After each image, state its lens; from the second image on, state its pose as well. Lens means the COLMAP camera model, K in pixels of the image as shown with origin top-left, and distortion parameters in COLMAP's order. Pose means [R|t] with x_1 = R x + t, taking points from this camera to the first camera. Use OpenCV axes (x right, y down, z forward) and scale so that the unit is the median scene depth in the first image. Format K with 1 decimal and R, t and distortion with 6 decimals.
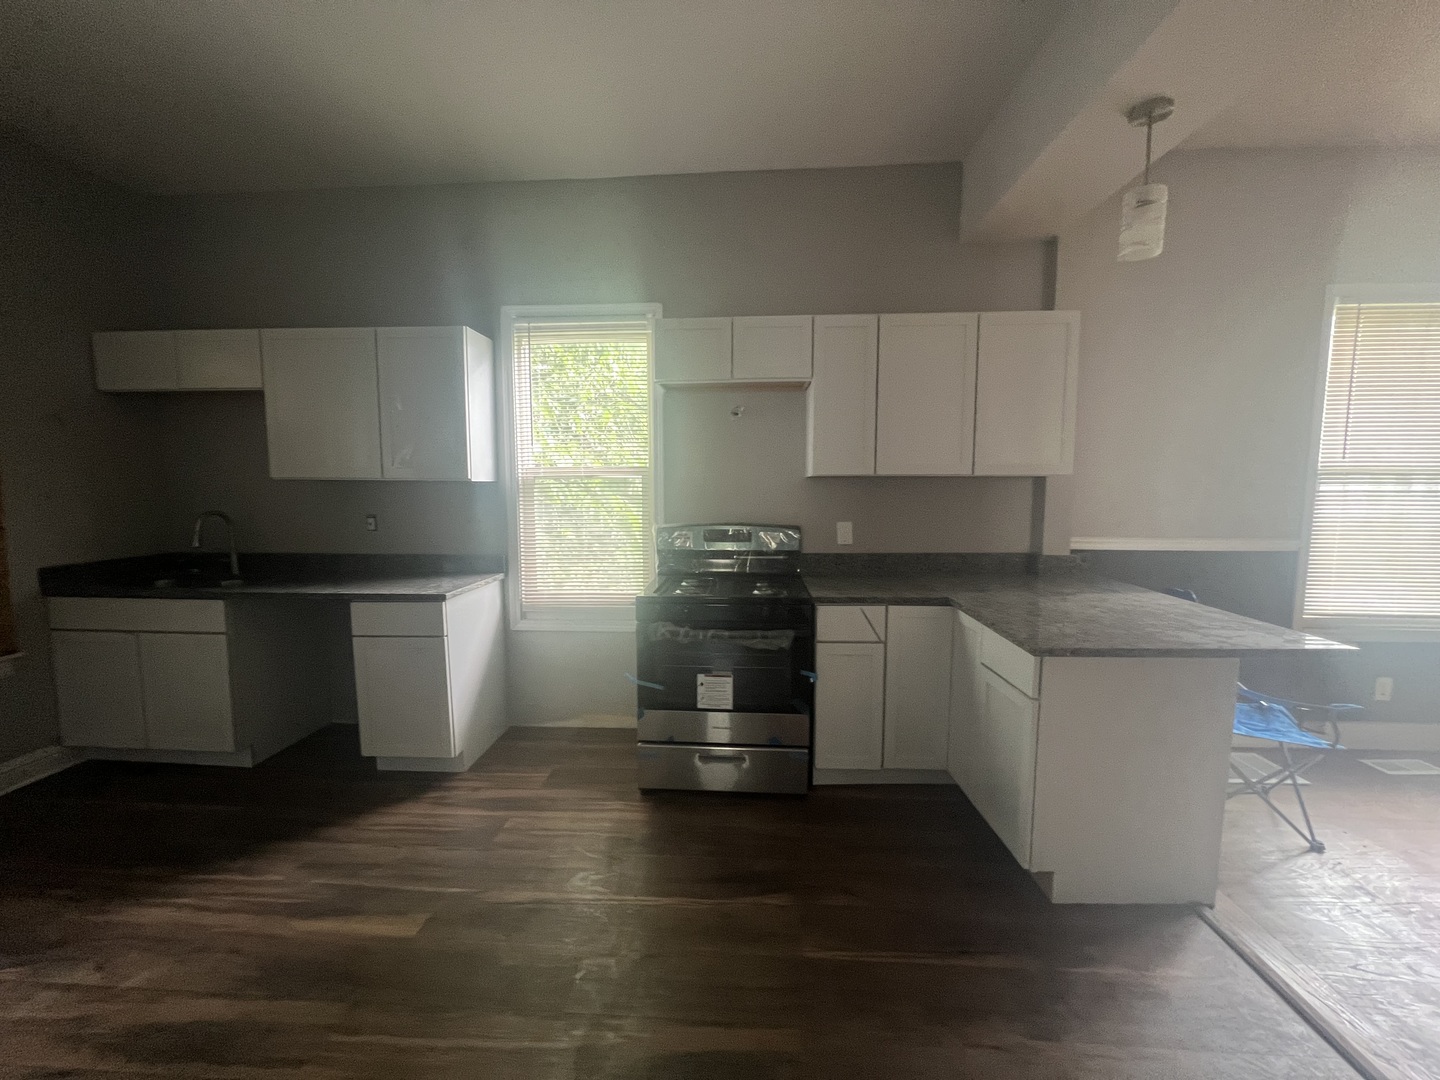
lens RADIAL K [[576.7, 0, 720.0], [0, 576.7, 540.0], [0, 0, 1]] dist [-0.001620, -0.000149]
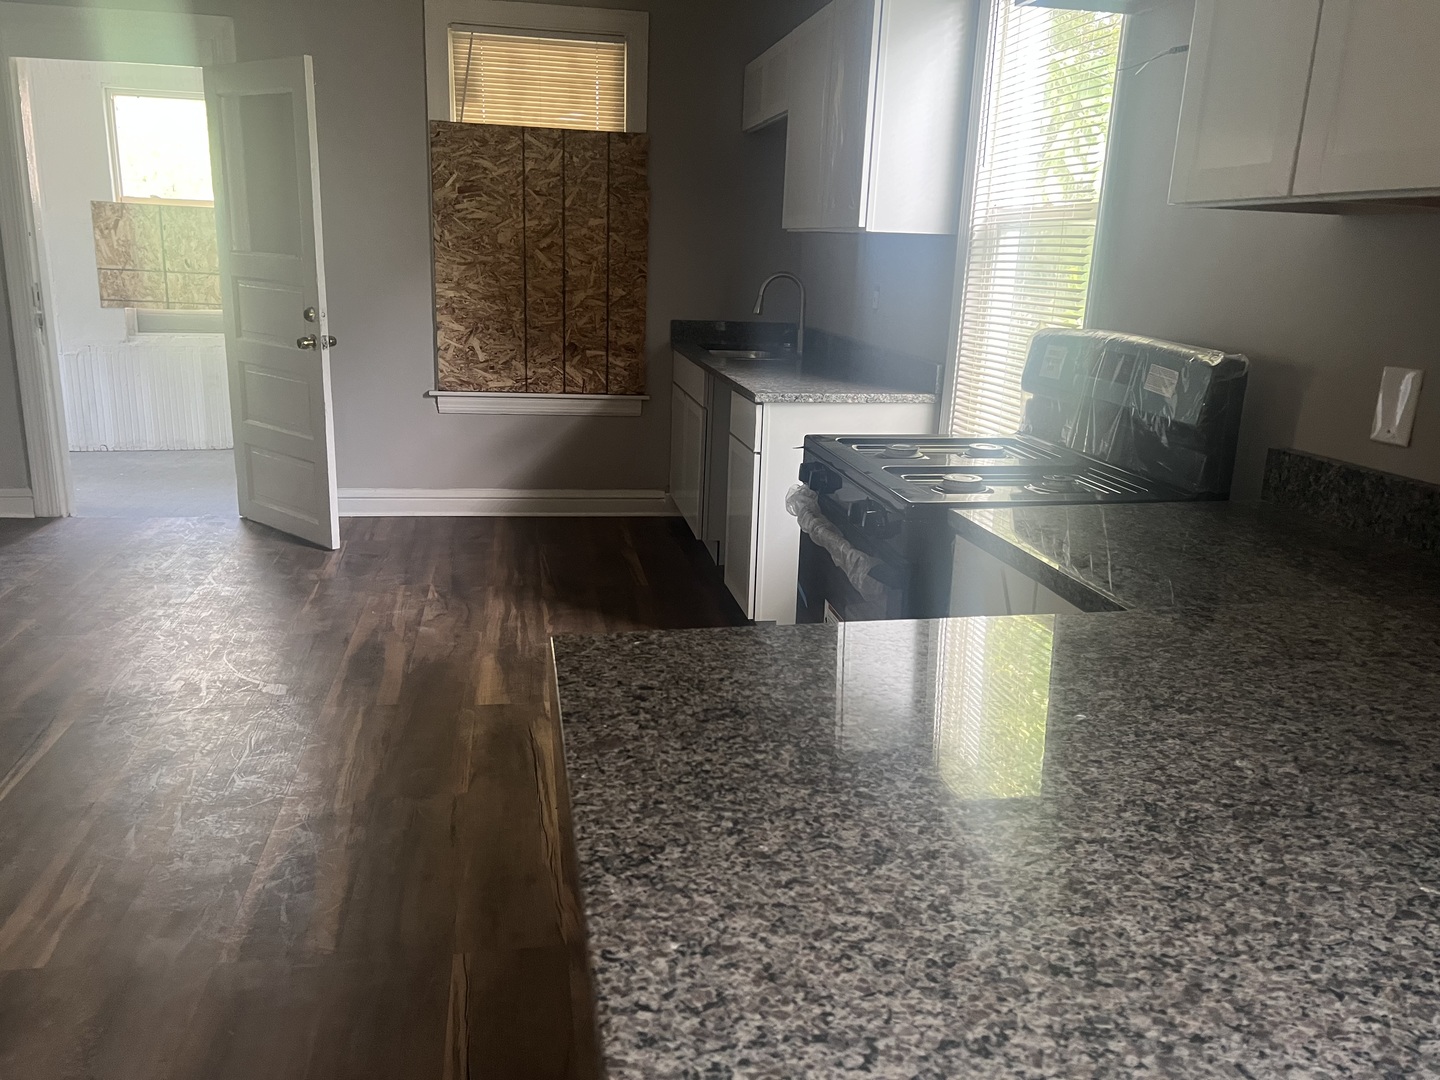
lens RADIAL K [[1052.4, 0, 720.0], [0, 1052.4, 540.0], [0, 0, 1]] dist [0.008322, -0.002621]
pose [[0.252950, 0.264102, -0.930734, 0.703141], [-0.137941, 0.962037, 0.235495, -0.026875], [0.957595, 0.068818, 0.279778, 0.551043]]
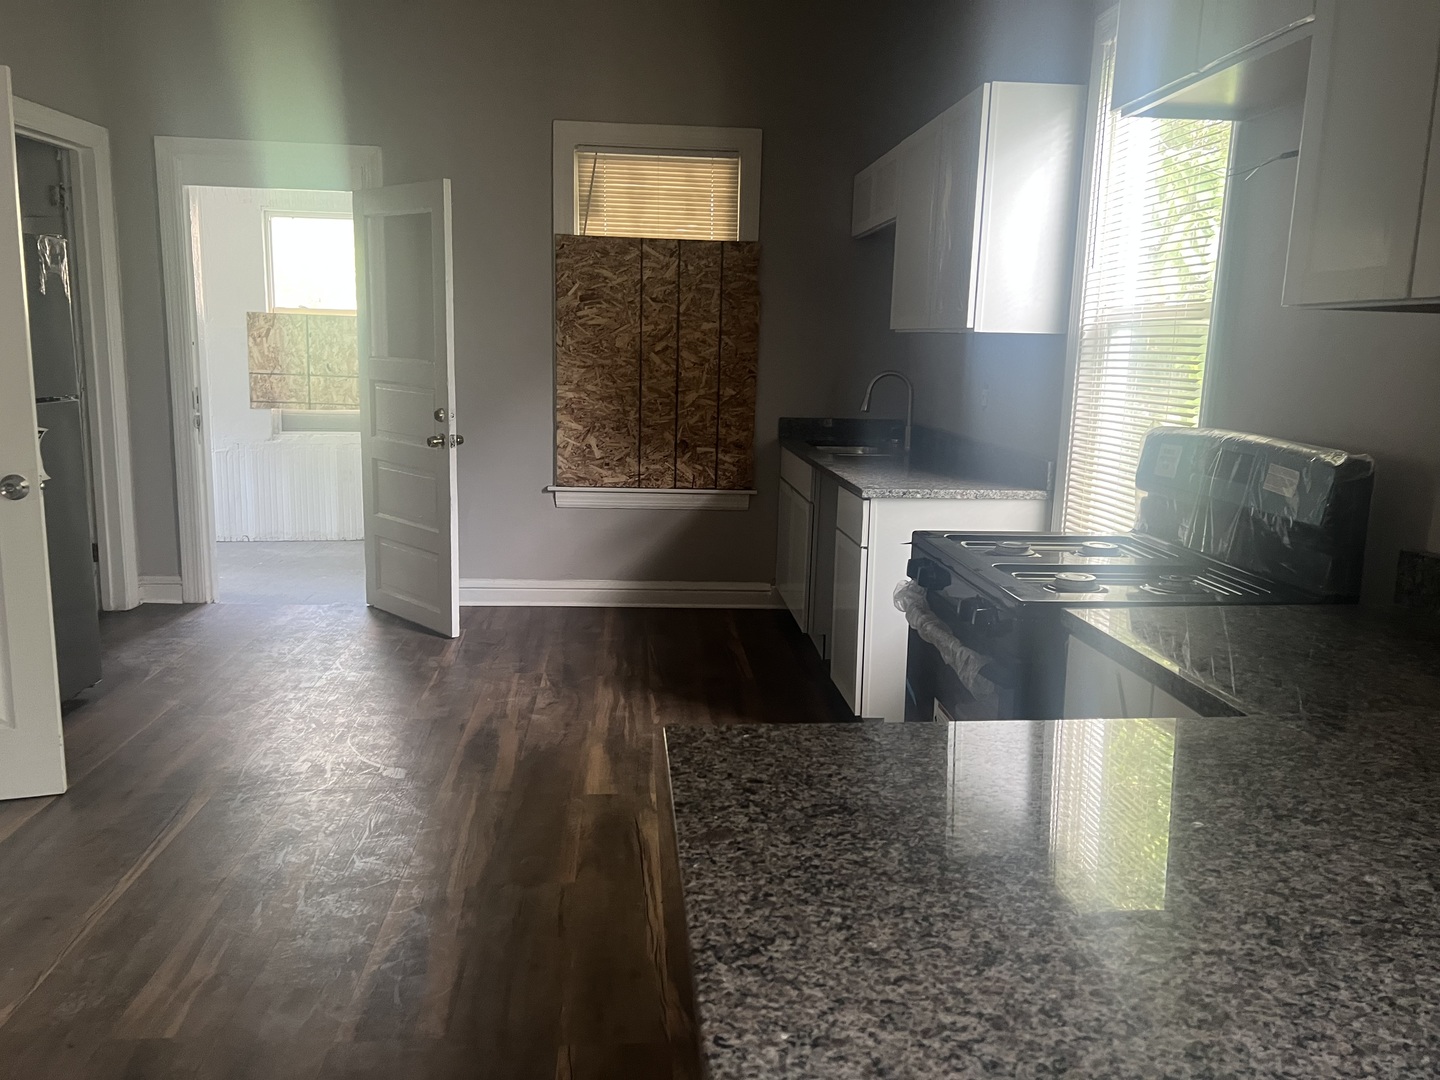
lens RADIAL K [[1056.9, 0, 712.7], [0, 1056.9, 535.7], [0, 0, 1]] dist [0.014888, -0.023742]
pose [[0.148416, 0.179070, -0.972577, 0.722296], [-0.127551, 0.978721, 0.160736, -0.033184], [0.980665, 0.100197, 0.168098, 0.543404]]
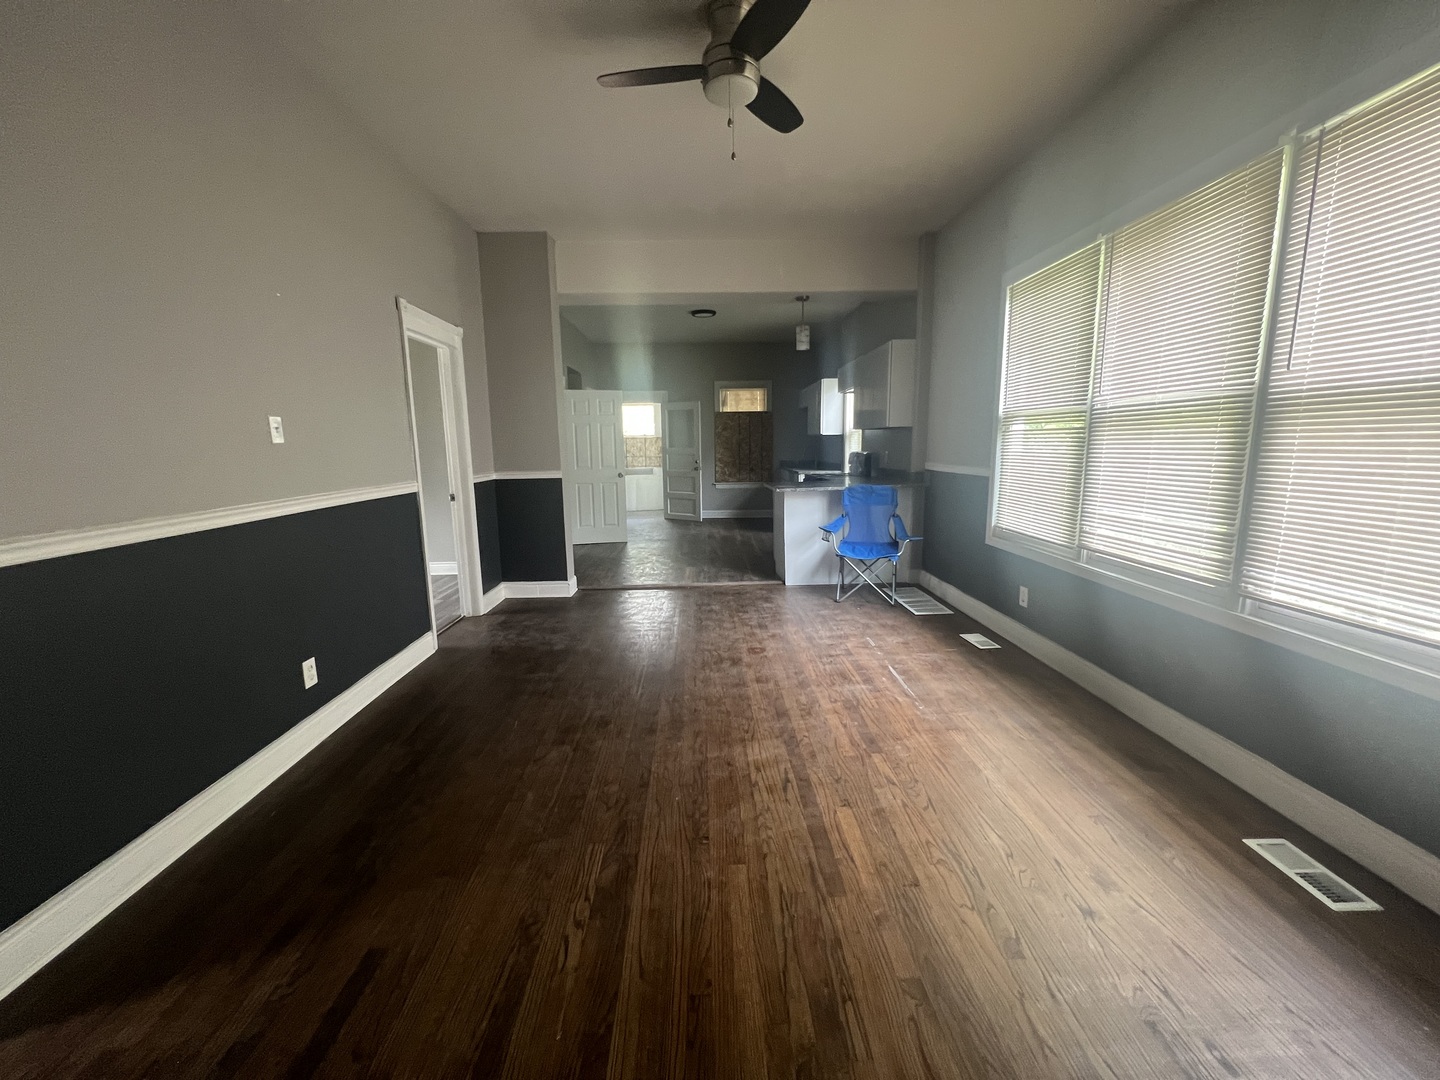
lens RADIAL K [[576.7, 0, 720.0], [0, 576.7, 540.0], [0, 0, 1]] dist [-0.001620, -0.000149]
pose [[0.104030, 0.160325, -0.981567, 2.307166], [-0.092557, 0.984200, 0.150945, 0.021080], [0.990258, 0.075148, 0.117225, 0.231179]]
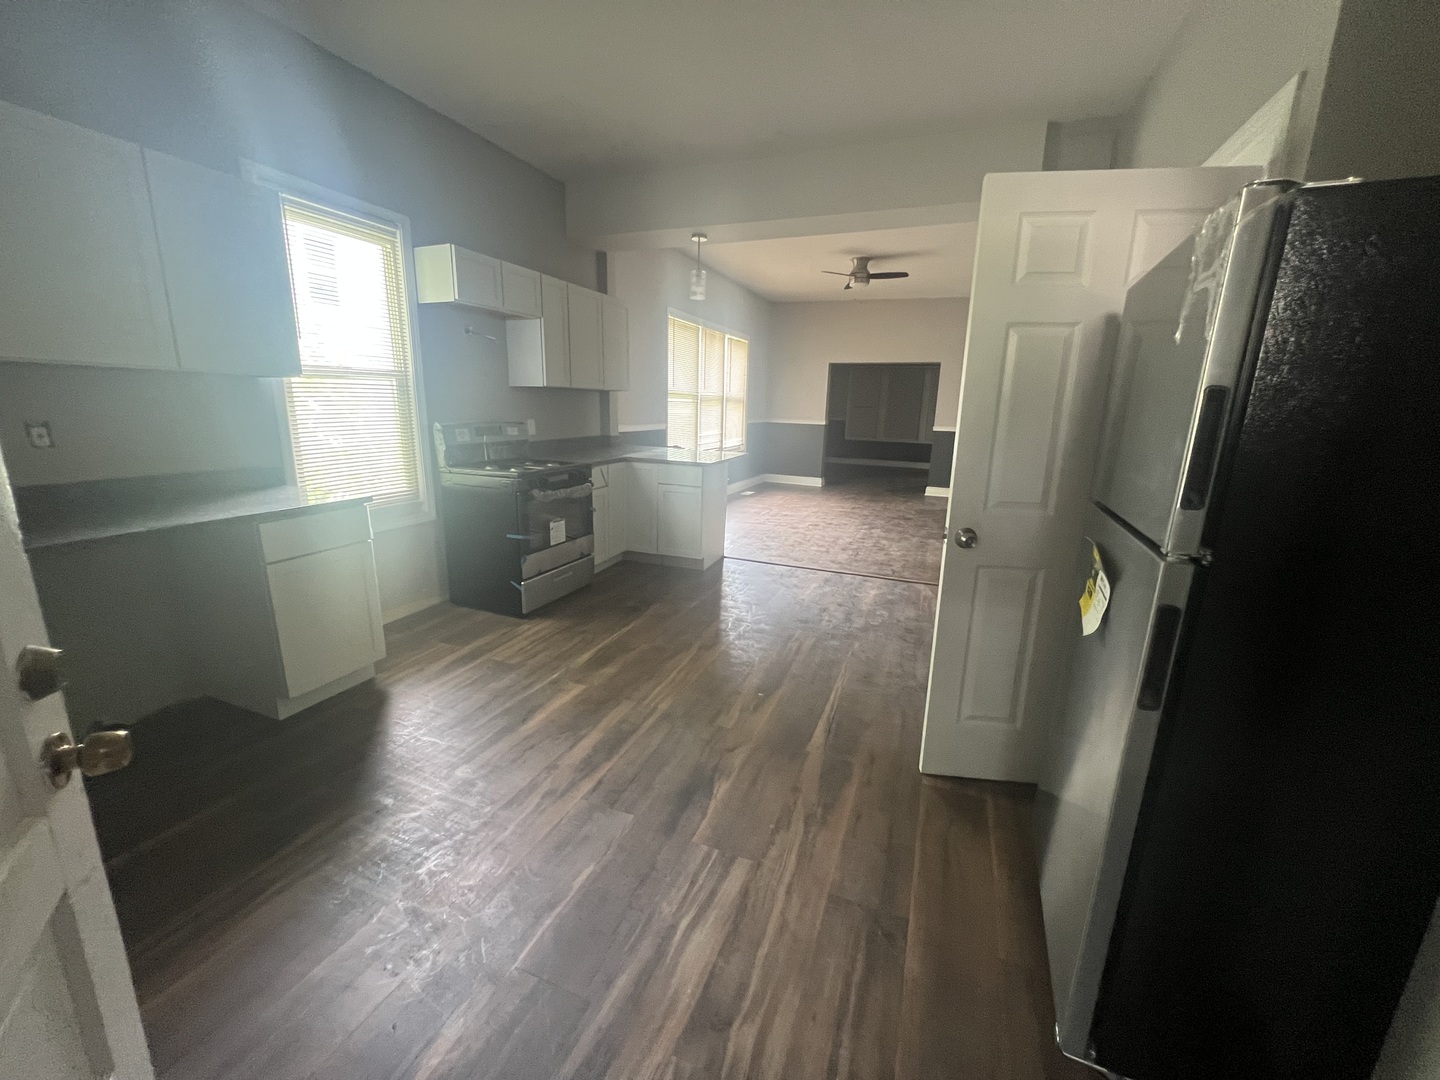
lens RADIAL K [[576.7, 0, 720.0], [0, 576.7, 540.0], [0, 0, 1]] dist [-0.001620, -0.000149]
pose [[0.309893, -0.211010, 0.927061, -1.122278], [0.068966, 0.977482, 0.199433, 0.009882], [-0.948267, 0.002133, 0.317467, 0.102407]]
